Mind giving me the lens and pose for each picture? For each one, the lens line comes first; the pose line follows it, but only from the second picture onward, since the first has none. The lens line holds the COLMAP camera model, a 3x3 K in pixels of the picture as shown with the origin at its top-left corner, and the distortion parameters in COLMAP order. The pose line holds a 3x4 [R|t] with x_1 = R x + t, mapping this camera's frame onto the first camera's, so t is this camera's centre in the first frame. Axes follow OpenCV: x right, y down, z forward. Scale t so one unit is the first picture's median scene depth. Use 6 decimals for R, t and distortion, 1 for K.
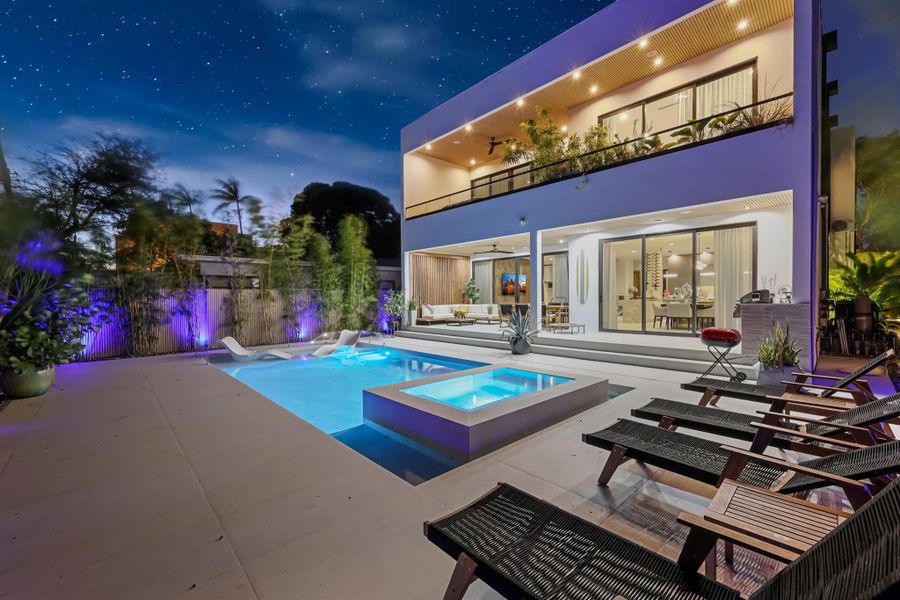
lens RADIAL K [[364.2, 0, 450.0], [0, 364.2, 300.0], [0, 0, 1]] dist [-0.000249, -0.000327]
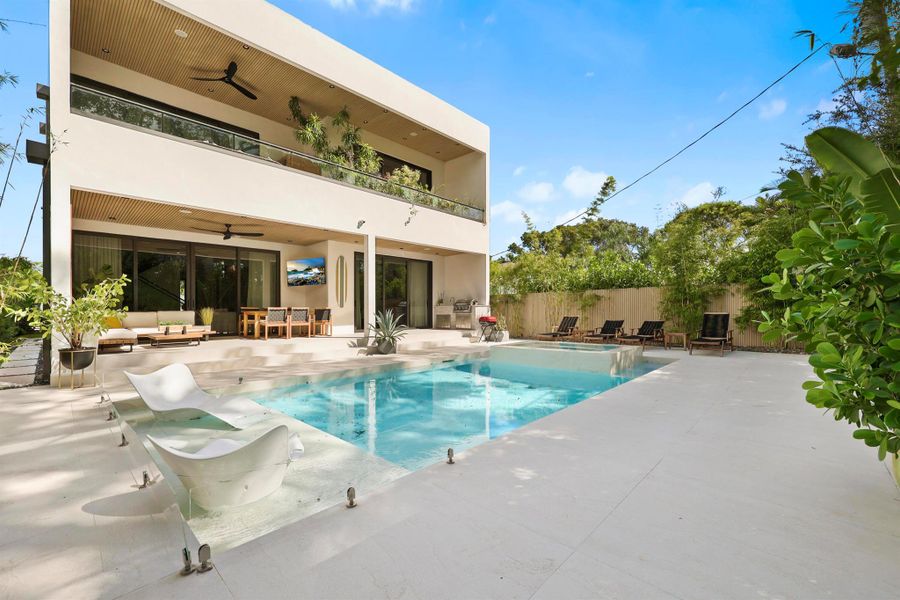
lens RADIAL K [[379.3, 0, 447.0], [0, 379.3, 306.4], [0, 0, 1]] dist [0.001226, 0.000217]
pose [[-0.052275, 0.014865, 0.998522, -0.911654], [0.013225, 0.999812, -0.014192, 0.031451], [-0.998545, 0.012463, -0.052462, 0.909198]]
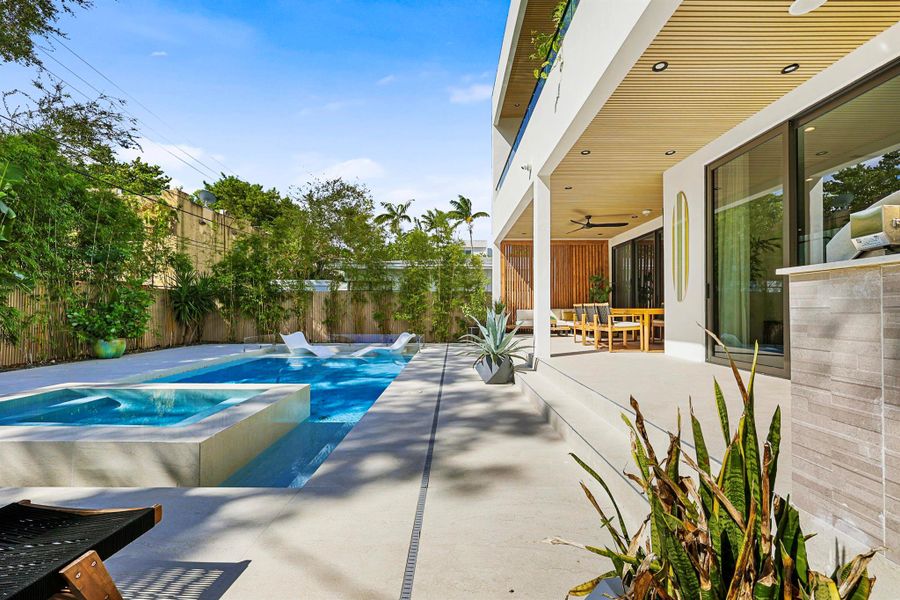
lens RADIAL K [[374.0, 0, 447.3], [0, 374.0, 311.5], [0, 0, 1]] dist [0.000265, 0.000158]
pose [[0.724798, 0.009389, -0.688897, 0.587358], [-0.005792, 0.999955, 0.007535, 0.024712], [0.688937, -0.001471, 0.724820, 0.496169]]
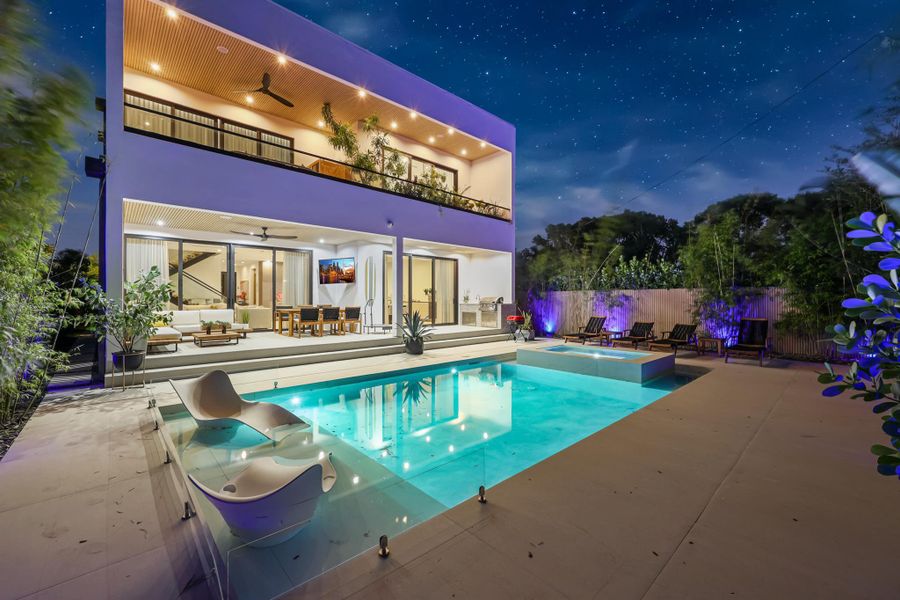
lens RADIAL K [[371.5, 0, 447.1], [0, 371.5, 298.5], [0, 0, 1]] dist [-0.000242, 0.000113]
pose [[0.012706, 0.012381, 0.999843, -0.904092], [0.006117, 0.999904, -0.012460, 0.003526], [-0.999901, 0.006274, 0.012629, 0.913701]]
